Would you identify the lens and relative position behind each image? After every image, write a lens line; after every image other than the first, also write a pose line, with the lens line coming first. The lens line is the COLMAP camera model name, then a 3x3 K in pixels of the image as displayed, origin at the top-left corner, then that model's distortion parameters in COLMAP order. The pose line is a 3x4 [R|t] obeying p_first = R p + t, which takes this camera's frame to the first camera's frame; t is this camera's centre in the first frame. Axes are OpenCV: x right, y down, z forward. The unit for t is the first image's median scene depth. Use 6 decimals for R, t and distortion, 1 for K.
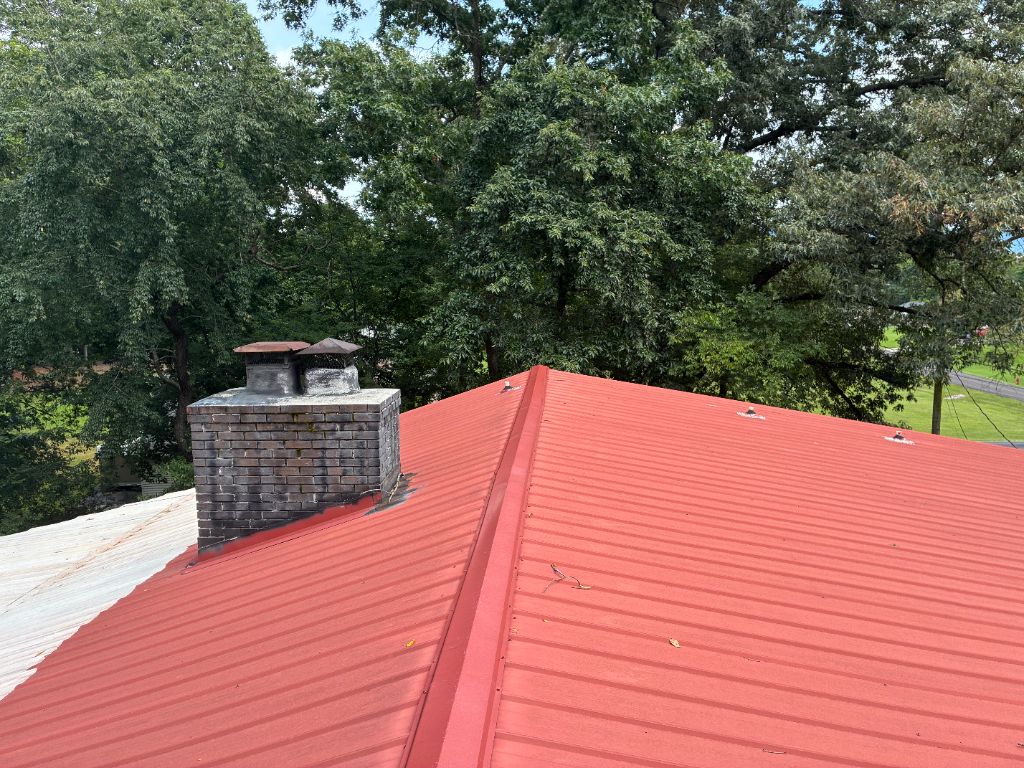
lens RADIAL K [[720.5, 0, 512.6], [0, 720.5, 365.5], [0, 0, 1]] dist [-0.033438, -0.003806]
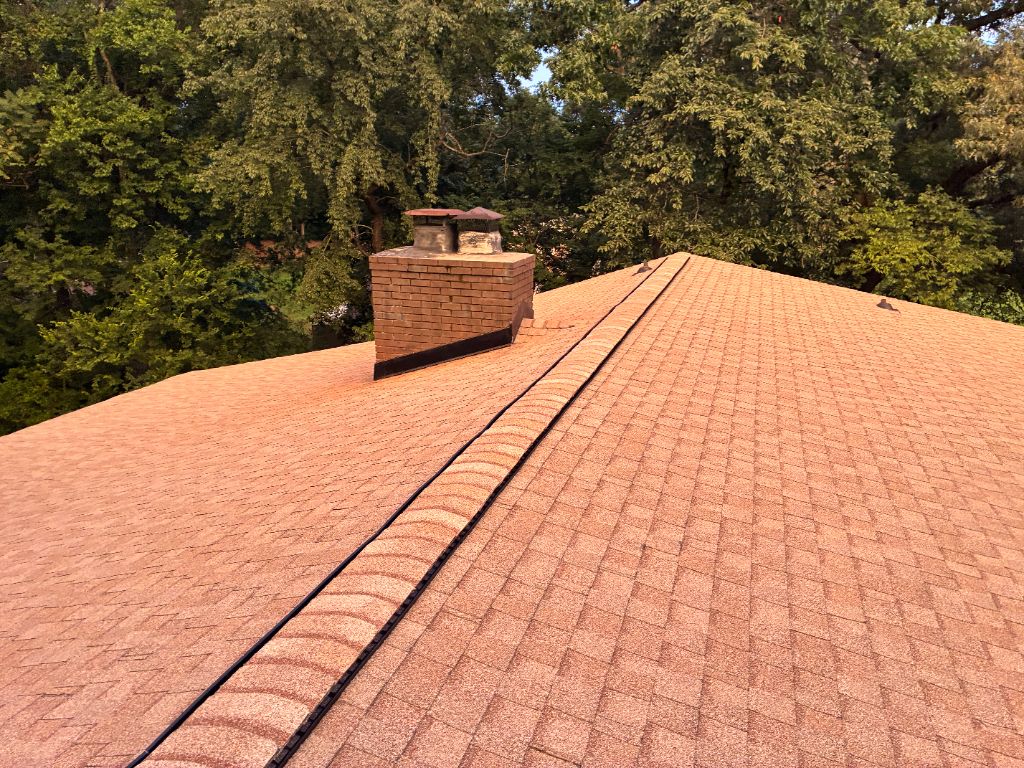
lens RADIAL K [[777.6, 0, 512.0], [0, 777.6, 384.0], [0, 0, 1]] dist [0.013322, 0.002051]
pose [[0.958398, 0.097761, -0.268172, 0.110256], [-0.061070, 0.987993, 0.141917, 0.040380], [0.278826, -0.119636, 0.952861, -0.171795]]
